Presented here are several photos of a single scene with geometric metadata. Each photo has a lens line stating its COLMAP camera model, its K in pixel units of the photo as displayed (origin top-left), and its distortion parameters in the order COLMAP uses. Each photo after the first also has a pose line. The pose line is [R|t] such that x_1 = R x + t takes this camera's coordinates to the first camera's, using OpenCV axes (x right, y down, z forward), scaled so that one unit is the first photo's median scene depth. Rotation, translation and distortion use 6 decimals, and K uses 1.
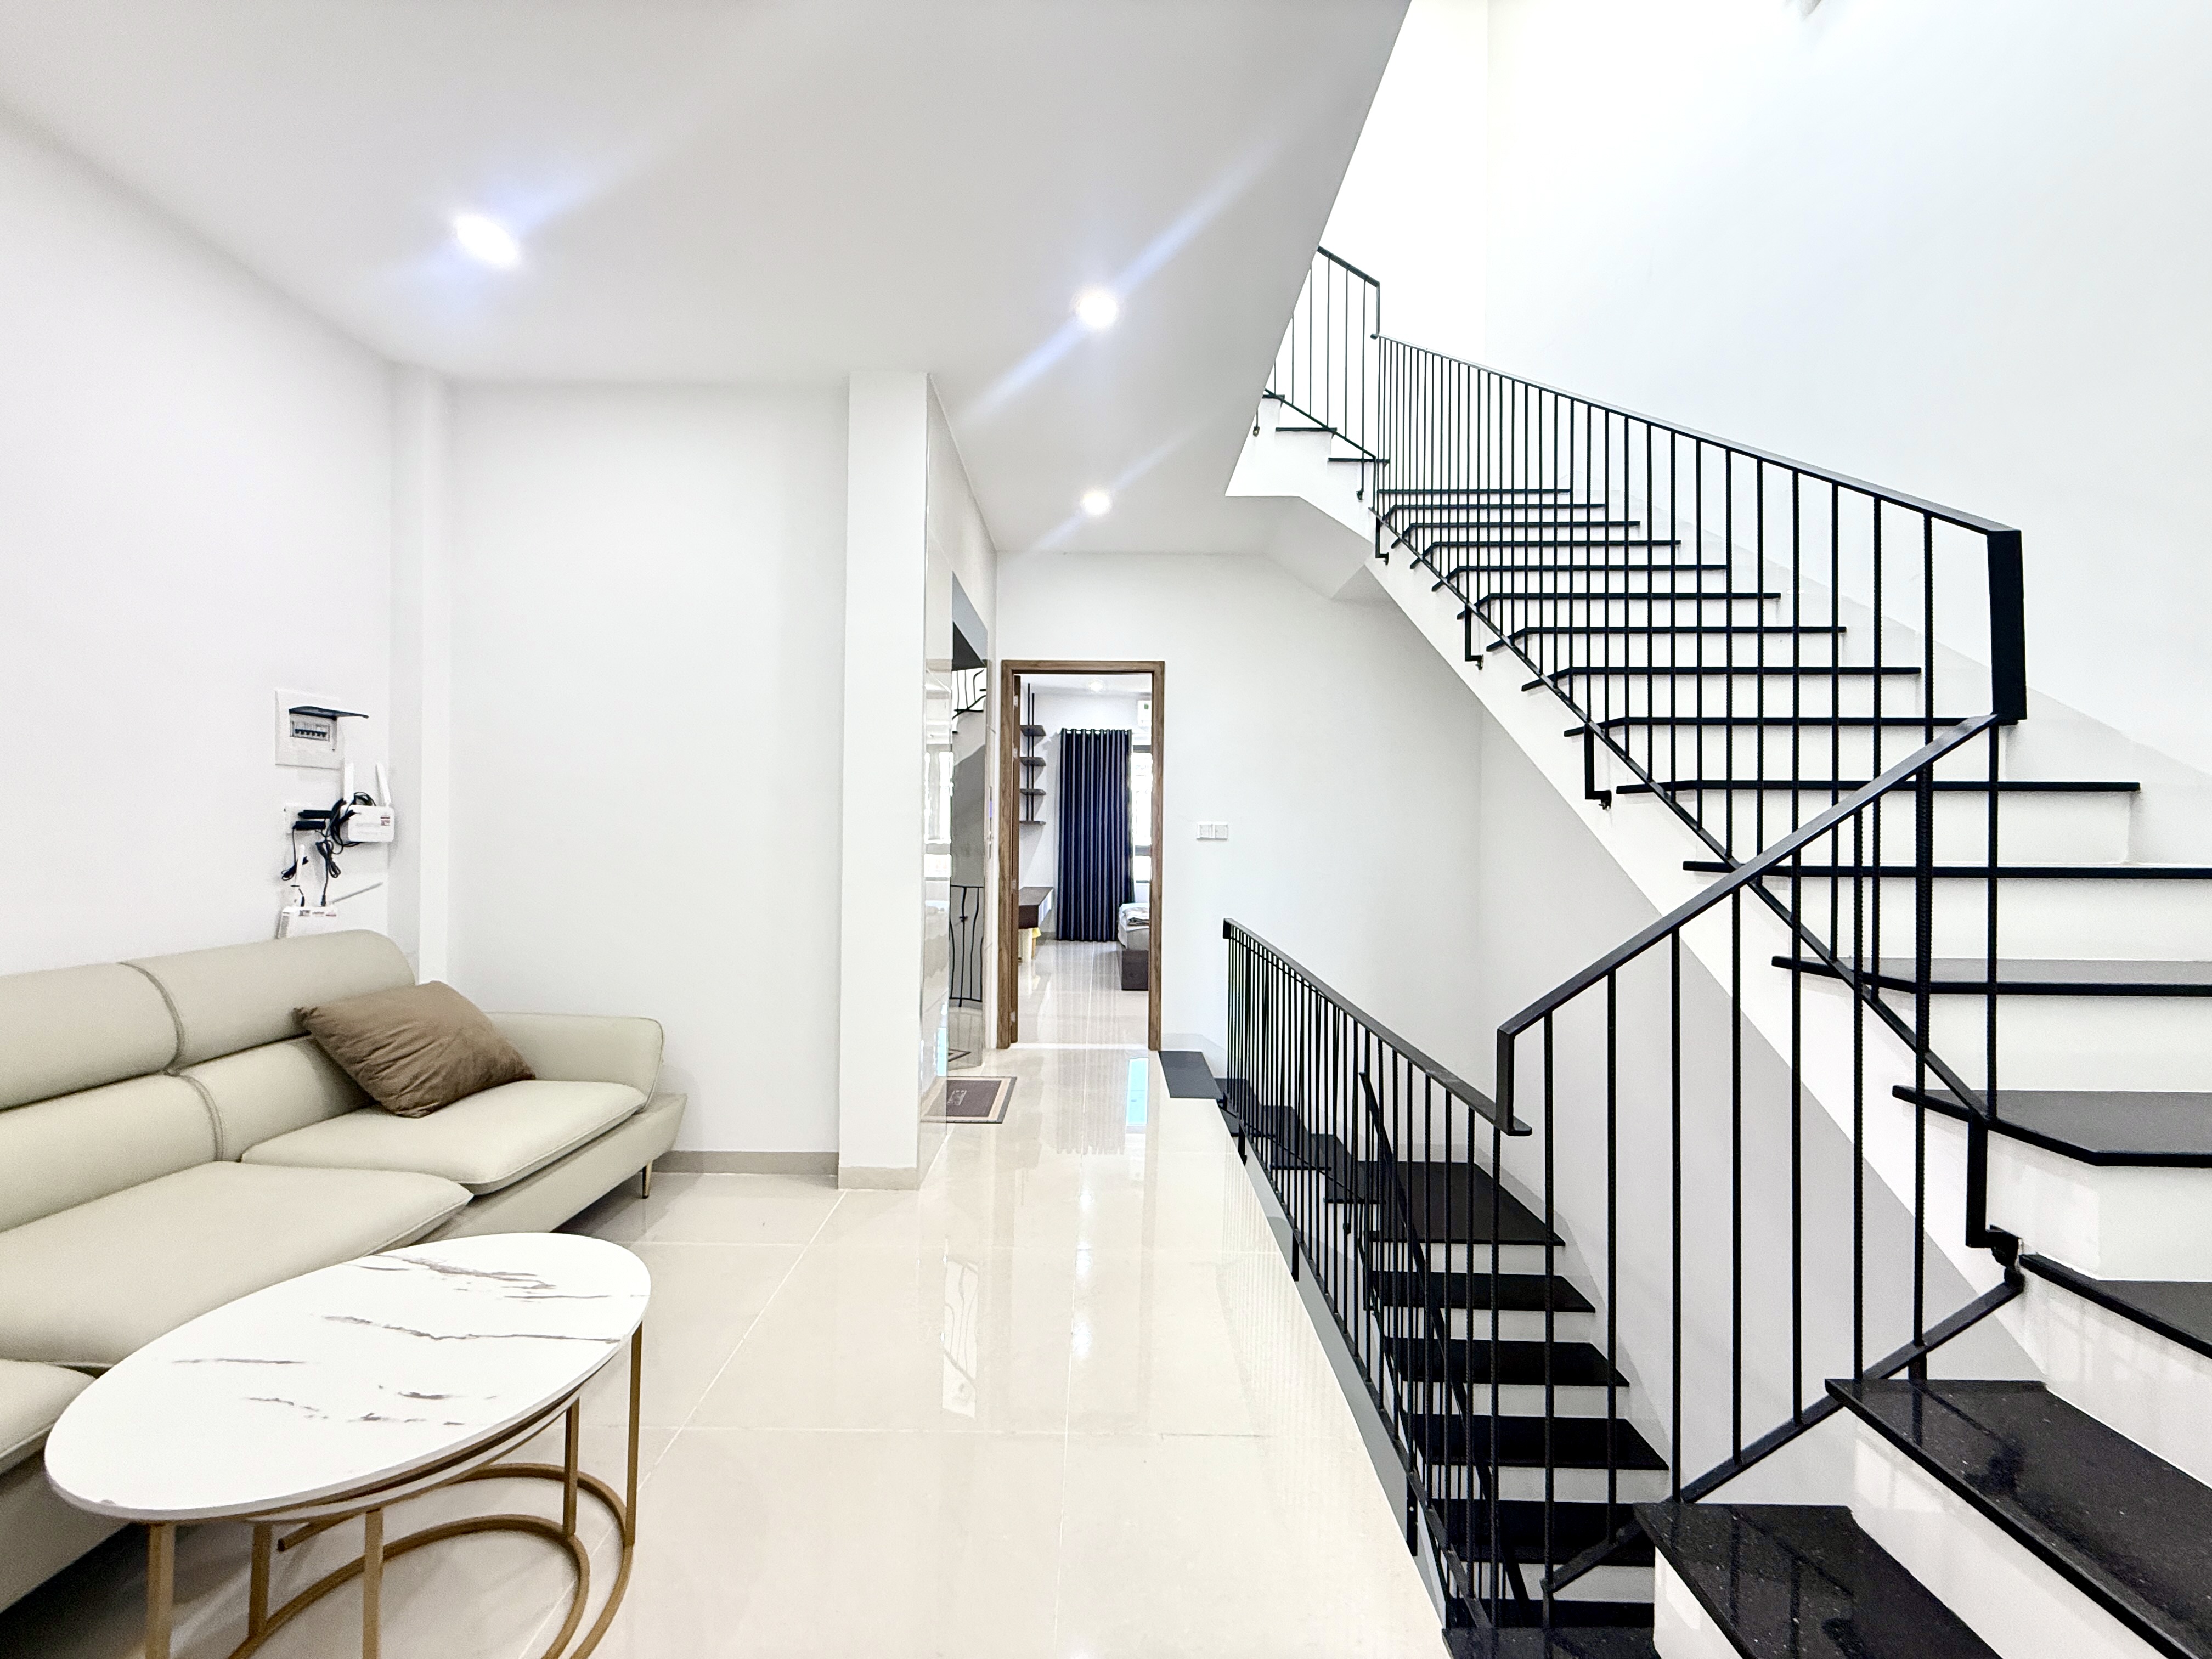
lens RADIAL K [[878.6, 0, 1101.1], [0, 878.6, 832.2], [0, 0, 1]] dist [-0.001084, 0.000003]
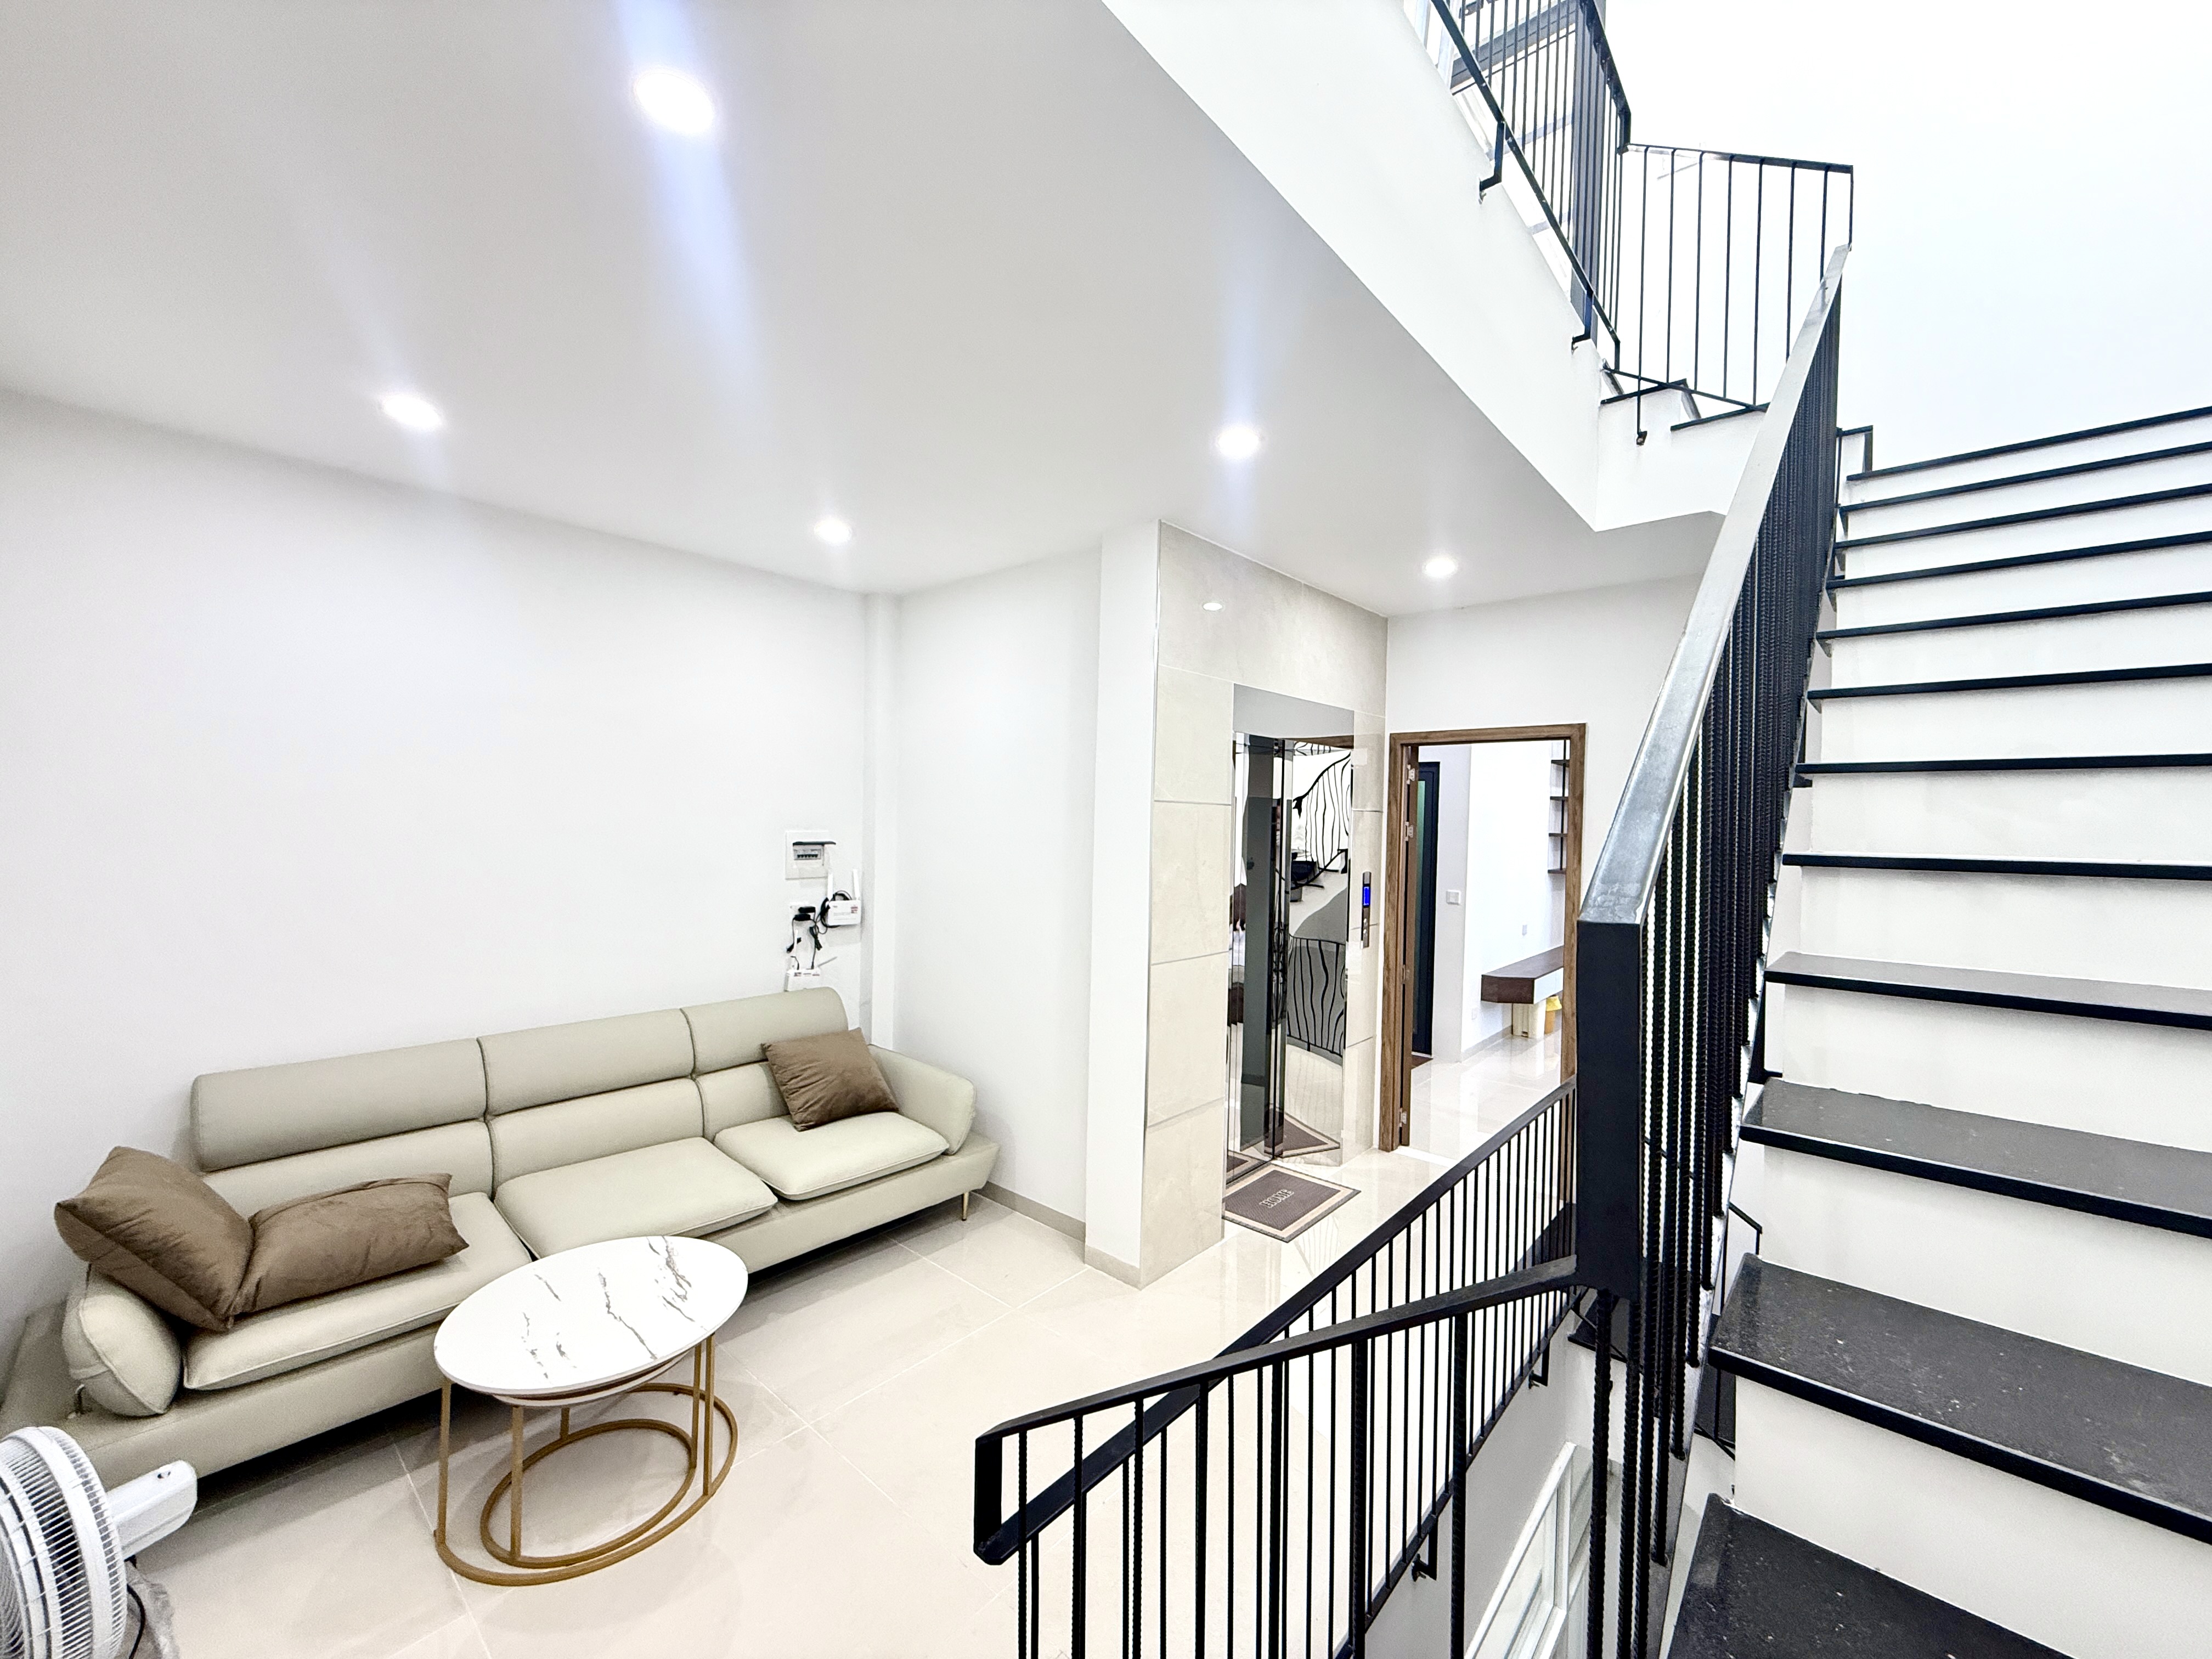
lens RADIAL K [[878.6, 0, 1101.1], [0, 878.6, 832.2], [0, 0, 1]] dist [-0.001084, 0.000003]
pose [[0.750506, 0.014455, -0.660706, 0.507181], [-0.014414, 0.999881, 0.005501, -0.172129], [0.660707, 0.005395, 0.750625, 0.185549]]
